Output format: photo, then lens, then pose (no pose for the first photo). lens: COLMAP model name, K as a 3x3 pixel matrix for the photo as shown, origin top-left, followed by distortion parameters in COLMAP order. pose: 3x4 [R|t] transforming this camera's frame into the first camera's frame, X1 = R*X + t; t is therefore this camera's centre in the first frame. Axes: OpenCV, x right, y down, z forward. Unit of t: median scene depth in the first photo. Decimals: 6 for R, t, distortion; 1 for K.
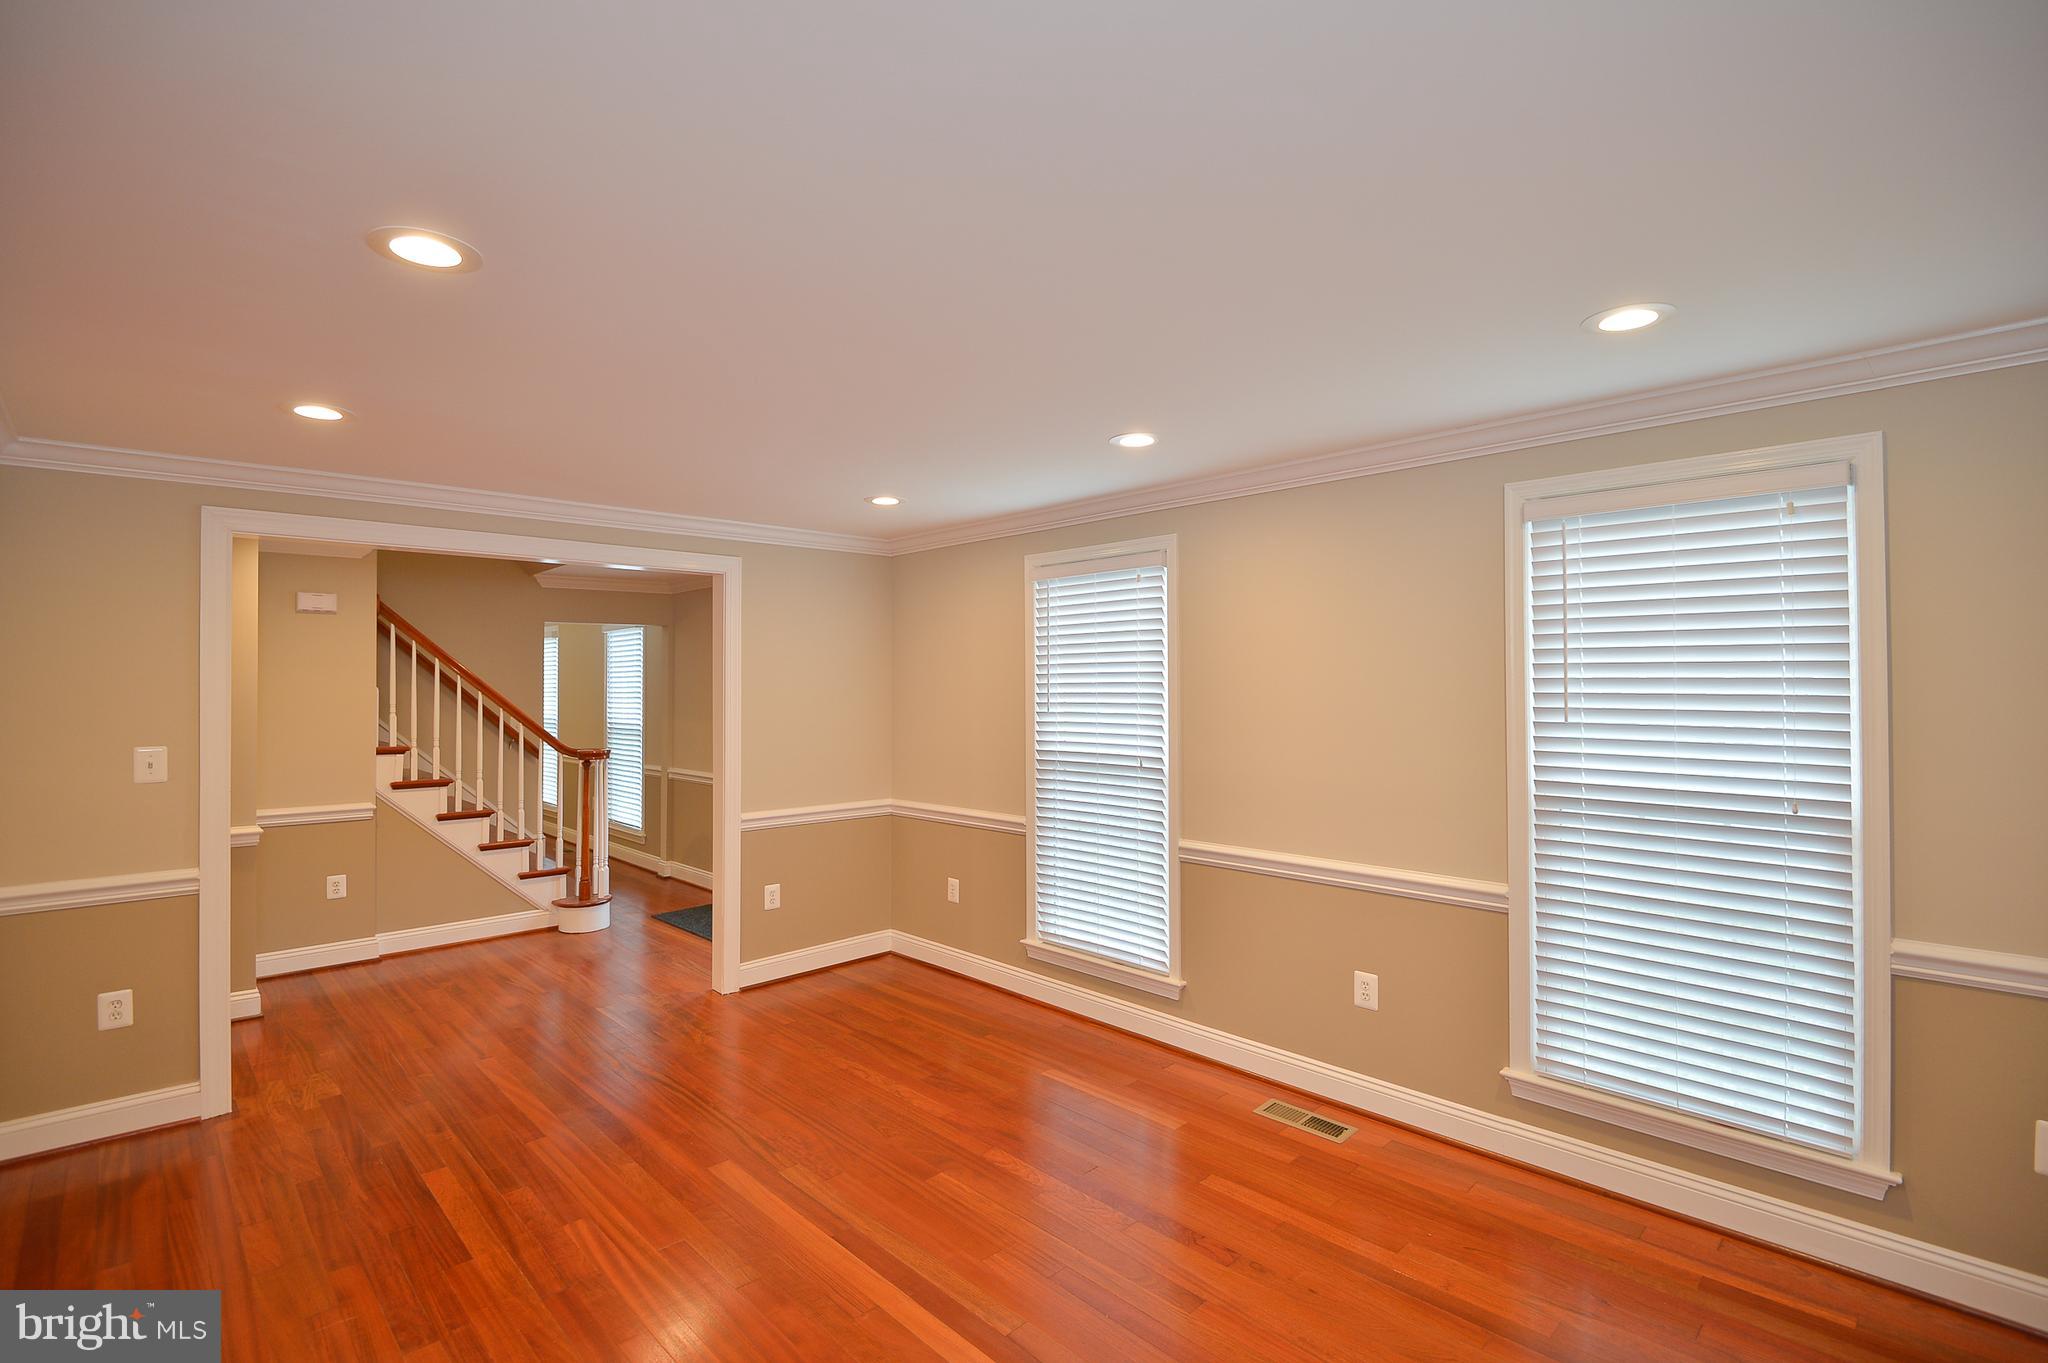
lens RADIAL K [[946.8, 0, 1023.8], [0, 946.8, 667.7], [0, 0, 1]] dist [-0.011411, -0.003408]
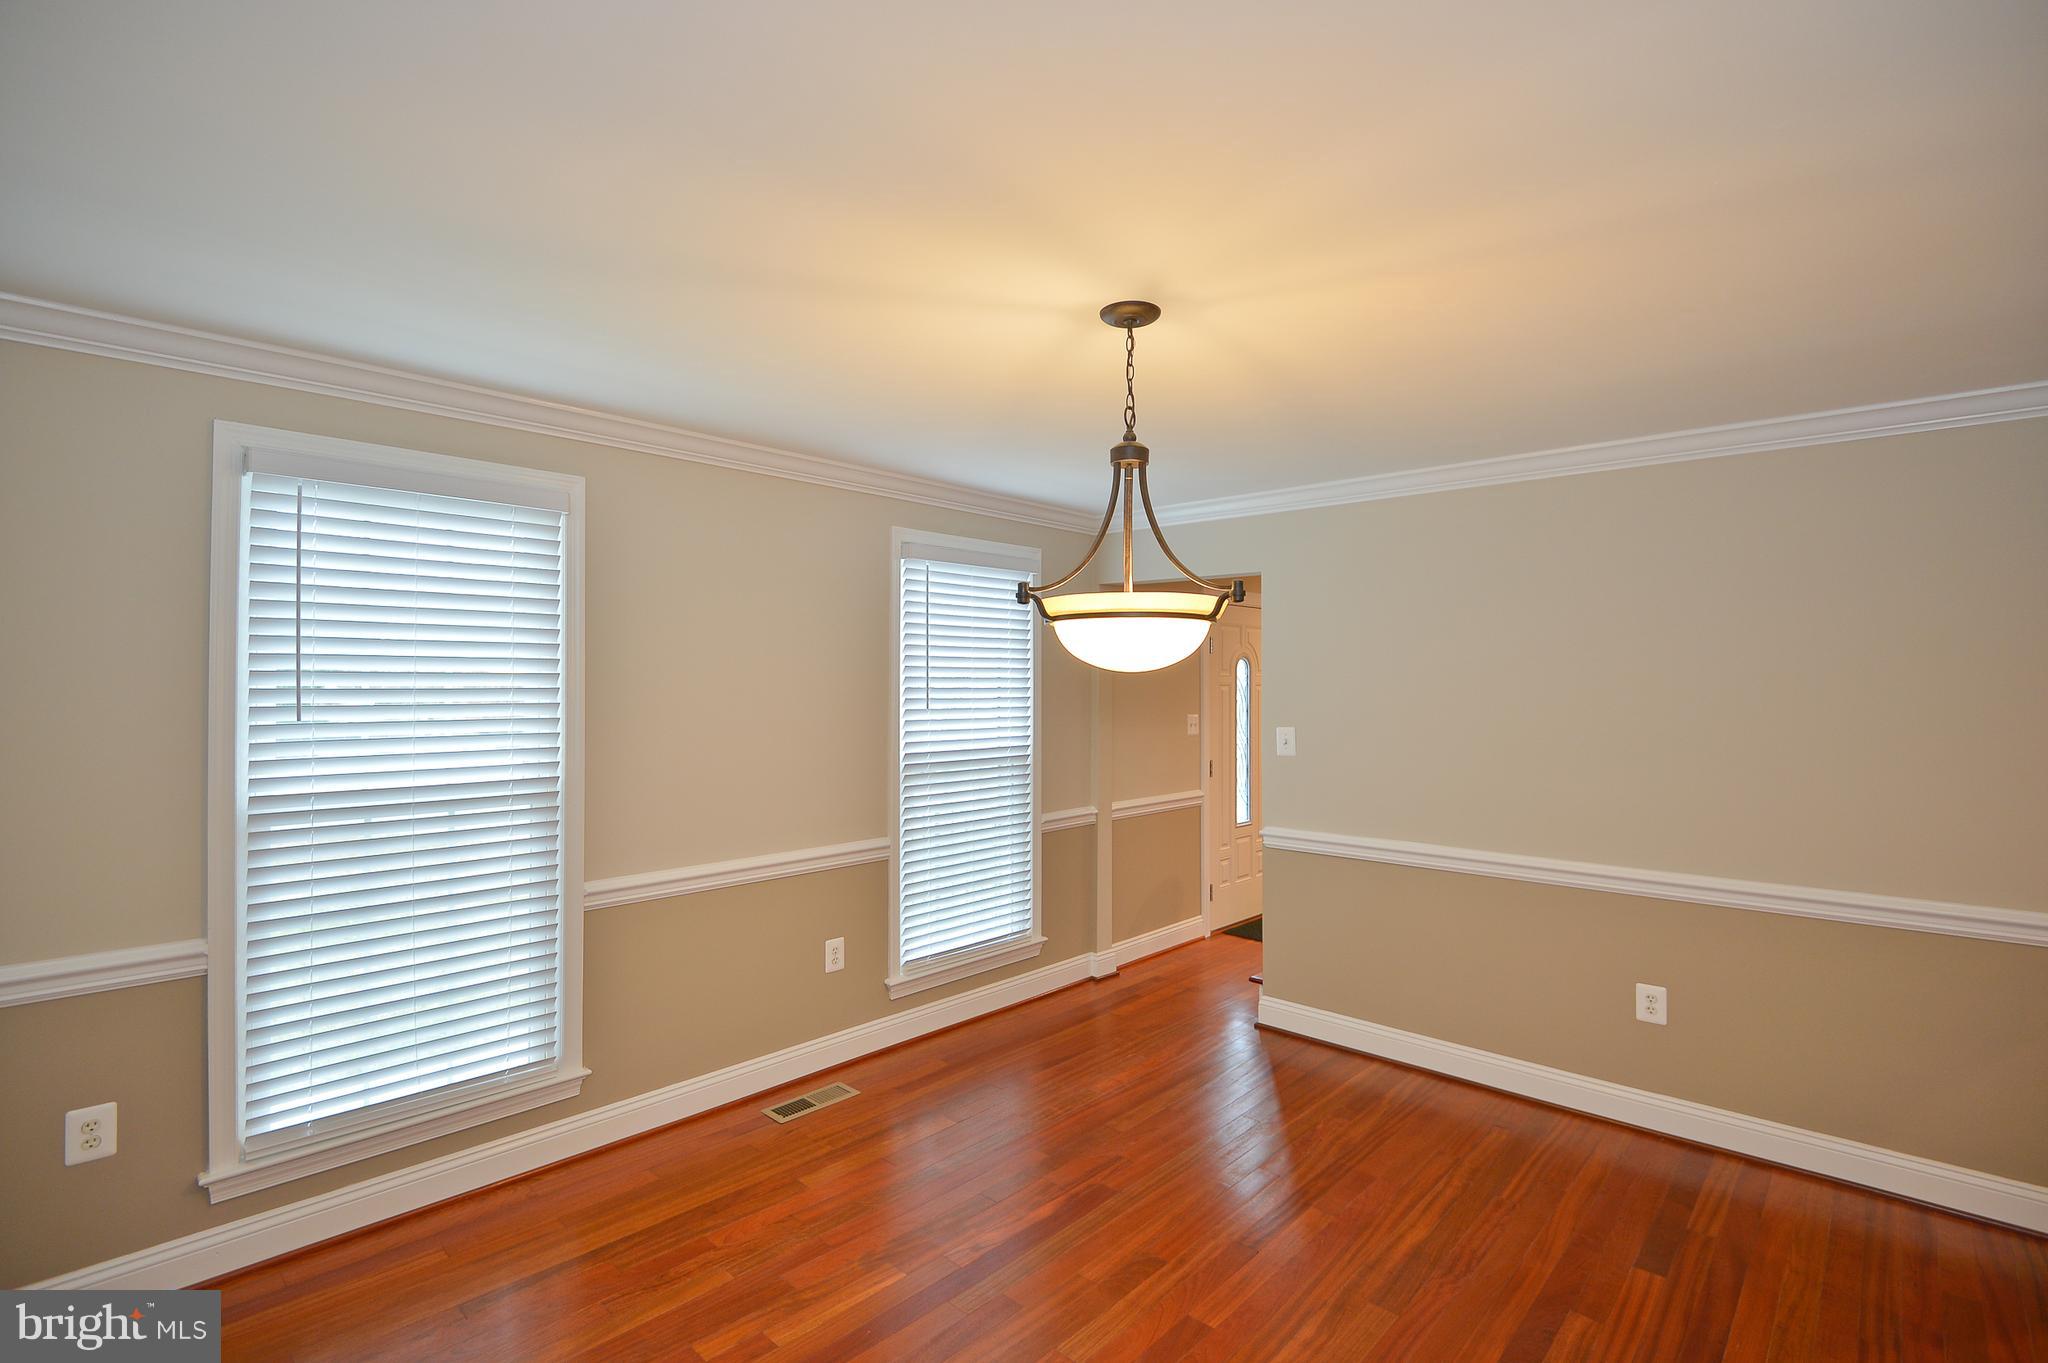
lens RADIAL K [[1021.2, 0, 1031.1], [0, 1021.2, 686.1], [0, 0, 1]] dist [0.006379, 0.001221]
pose [[-0.073162, -0.001236, 0.997319, -1.446828], [-0.024637, 0.999696, -0.000568, 0.035014], [-0.997016, -0.024612, -0.073171, 1.493242]]
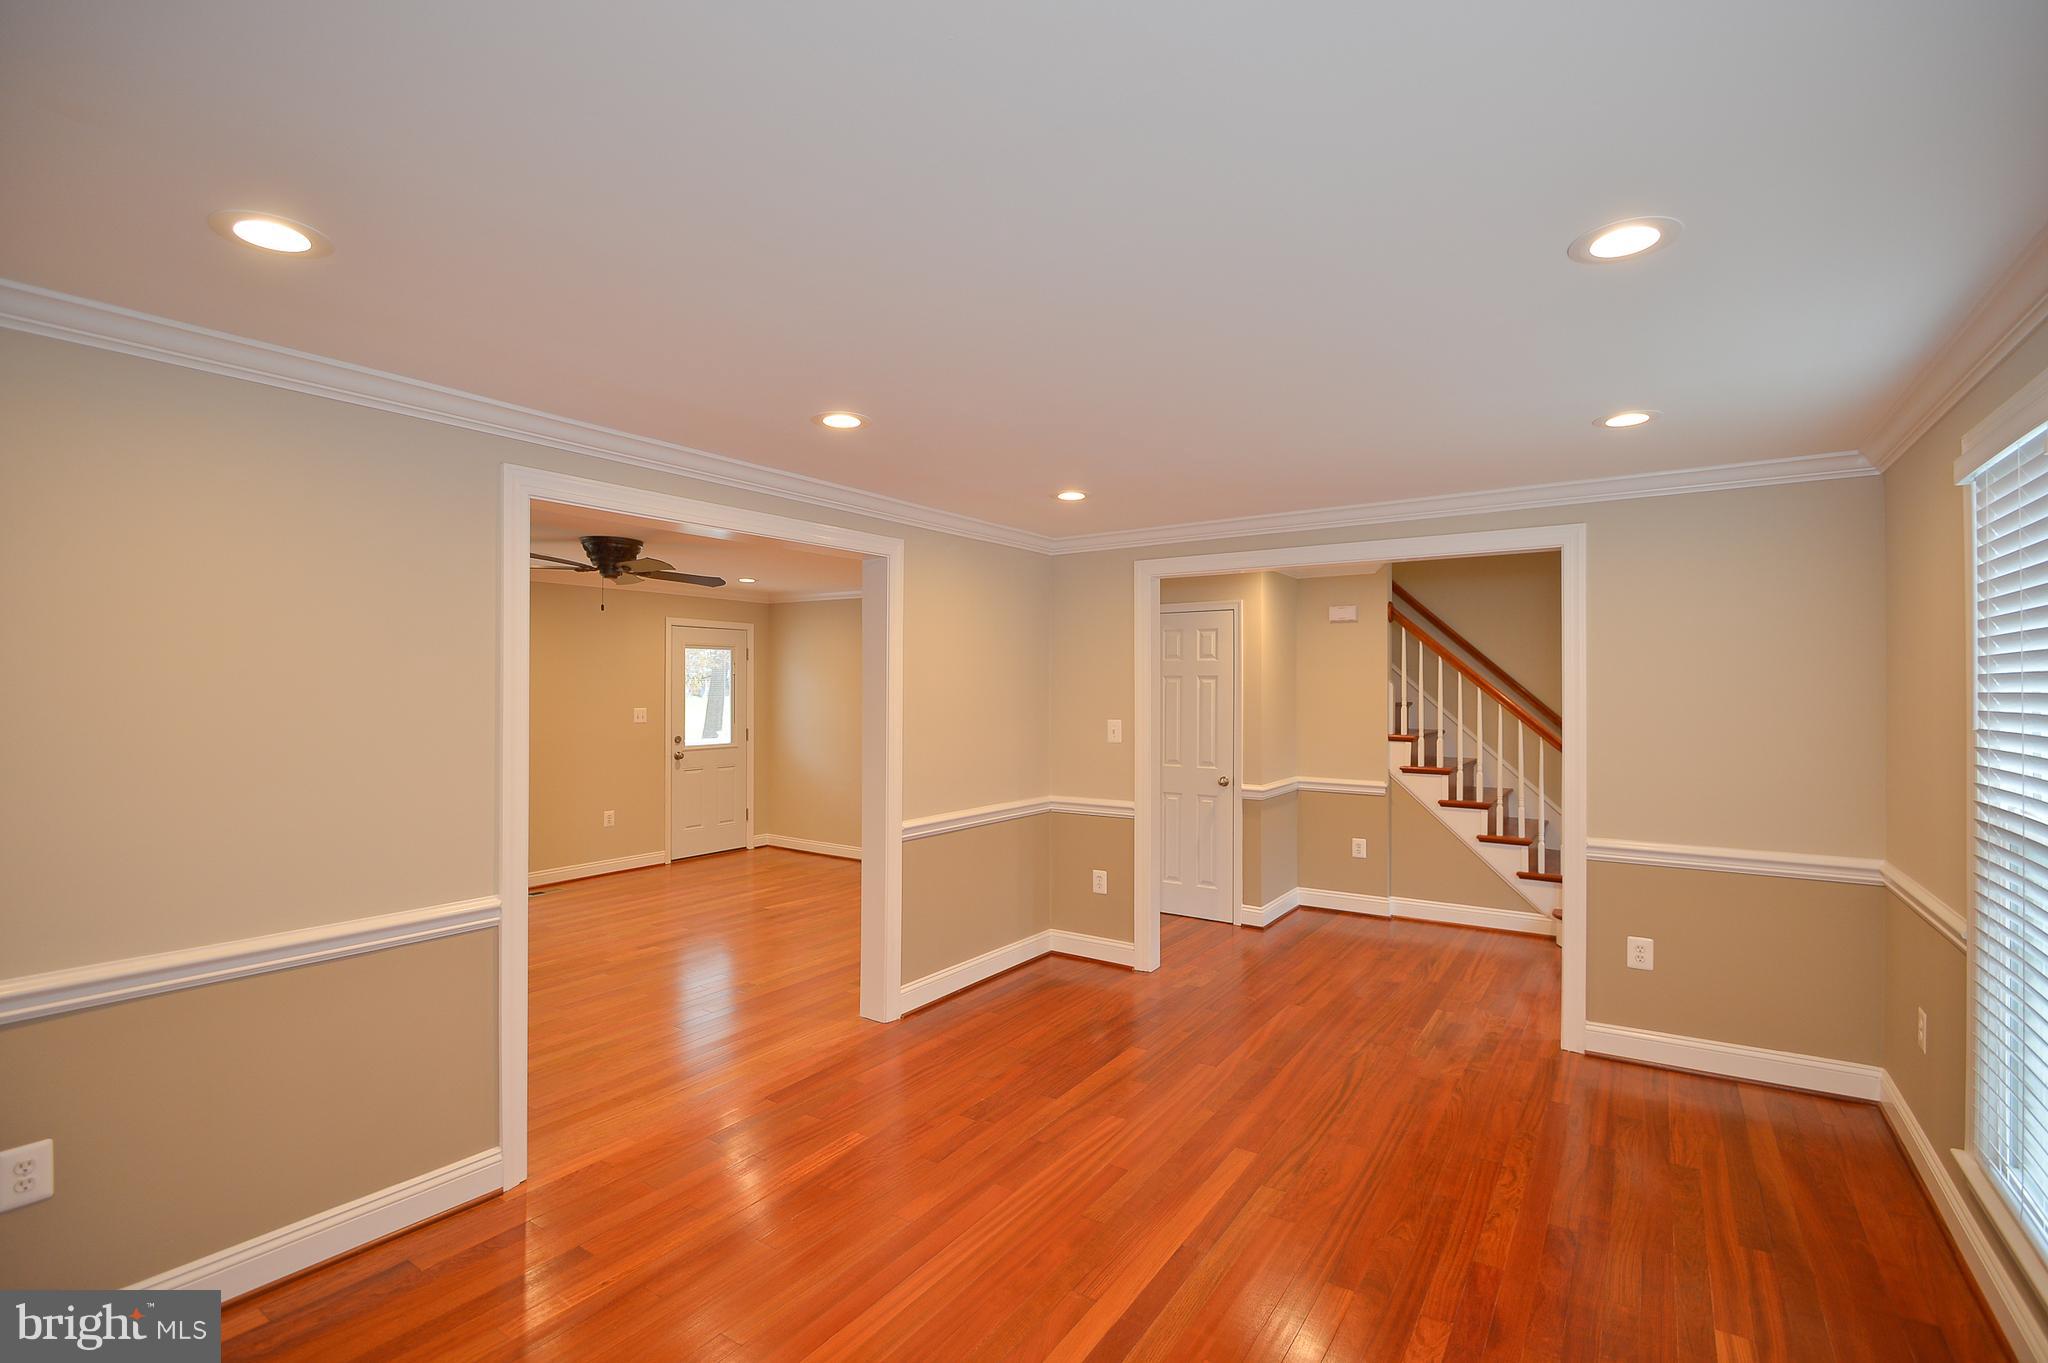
lens RADIAL K [[946.8, 0, 1019.1], [0, 946.8, 679.1], [0, 0, 1]] dist [-0.011411, -0.003408]
pose [[0.193078, -0.003684, -0.981176, 0.352010], [0.017738, 0.999843, -0.000264, 0.008367], [0.981023, -0.017354, 0.193113, 0.321593]]
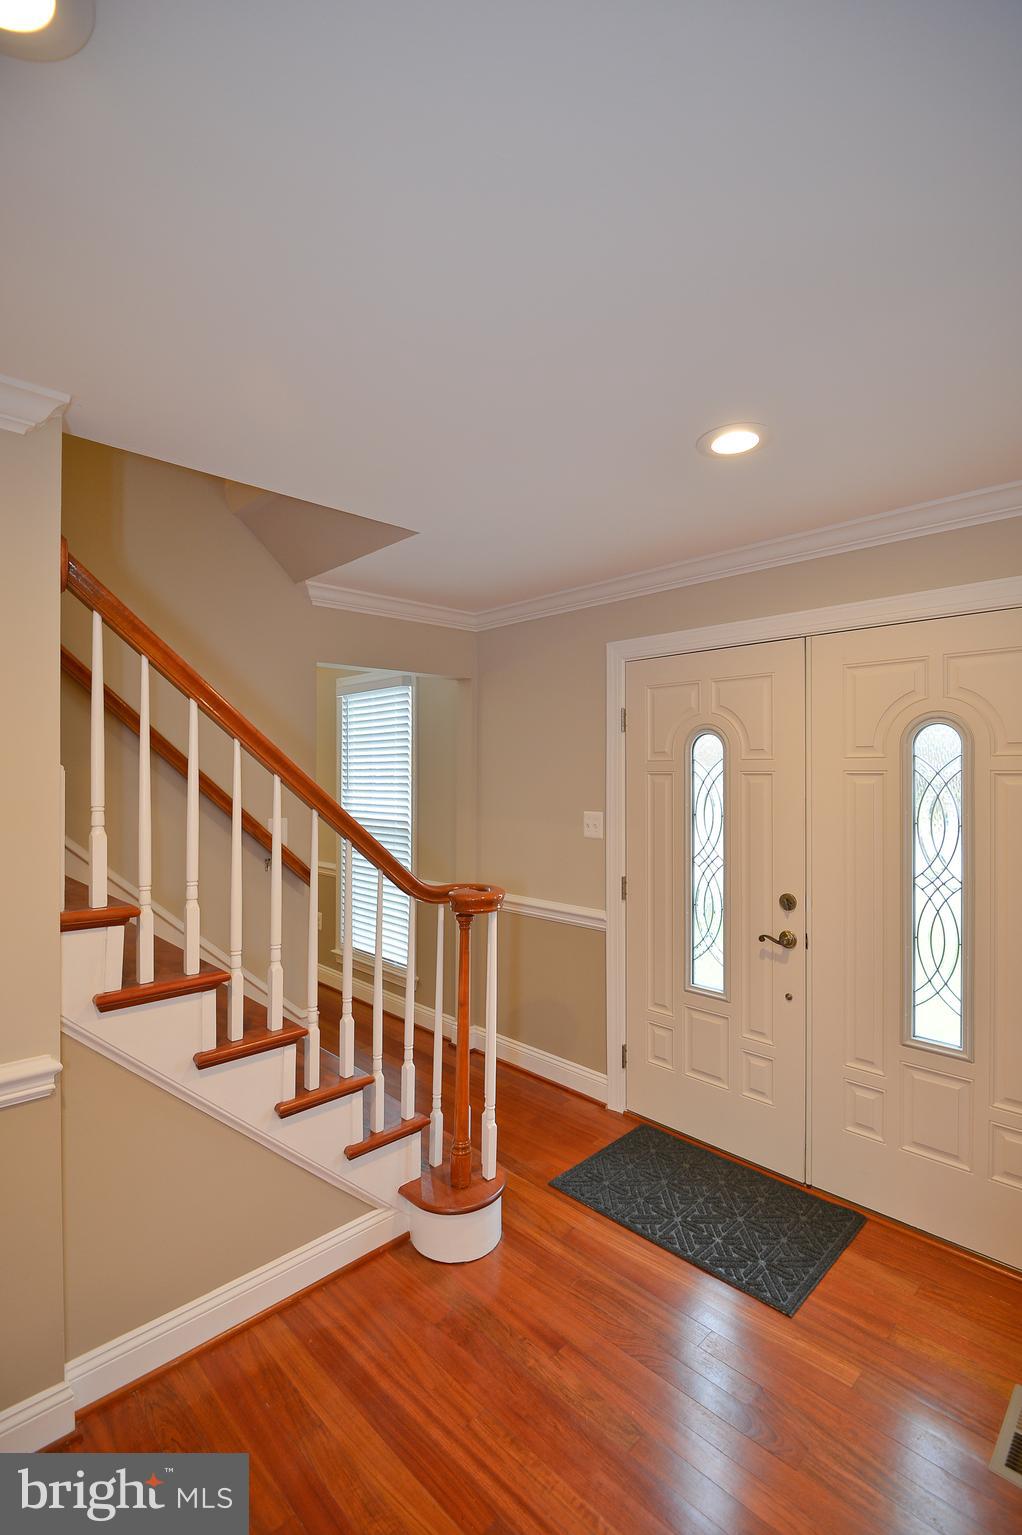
lens RADIAL K [[709.6, 0, 511.2], [0, 709.6, 770.3], [0, 0, 1]] dist [-0.011411, -0.003408]
pose [[0.999857, 0.011085, 0.012742, -0.486461], [-0.011337, 0.999737, 0.019933, 0.015051], [-0.012518, -0.020075, 0.999720, 0.678109]]
